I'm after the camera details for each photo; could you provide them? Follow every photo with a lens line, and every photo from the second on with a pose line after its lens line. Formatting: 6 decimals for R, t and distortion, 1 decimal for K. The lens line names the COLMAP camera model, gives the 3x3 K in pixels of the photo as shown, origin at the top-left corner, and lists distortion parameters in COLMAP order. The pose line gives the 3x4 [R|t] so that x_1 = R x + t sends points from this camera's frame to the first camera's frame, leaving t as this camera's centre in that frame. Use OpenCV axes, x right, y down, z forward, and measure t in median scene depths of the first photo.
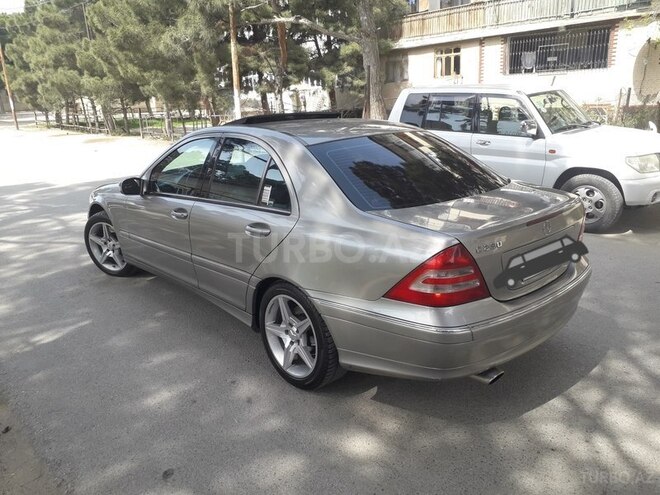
lens RADIAL K [[521.3, 0, 330.8], [0, 521.3, 248.7], [0, 0, 1]] dist [-0.004635, 0.003357]
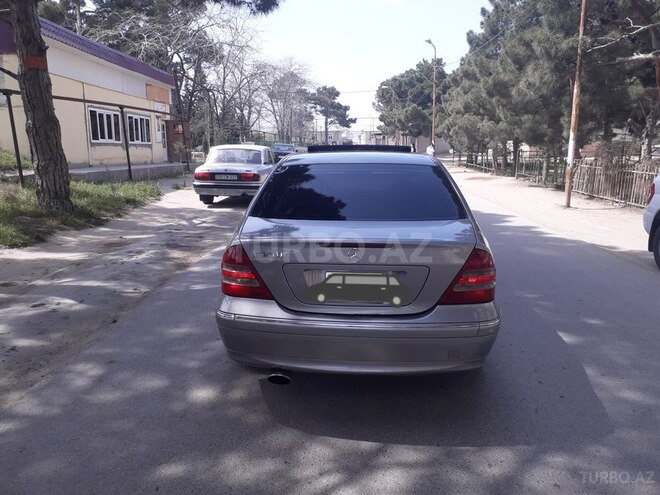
lens RADIAL K [[521.3, 0, 331.5], [0, 521.3, 247.6], [0, 0, 1]] dist [-0.004635, 0.003357]
pose [[0.706171, 0.165159, -0.688509, 0.196075], [-0.222171, 0.974989, 0.006009, -0.008204], [0.672281, 0.148723, 0.725203, 0.043911]]
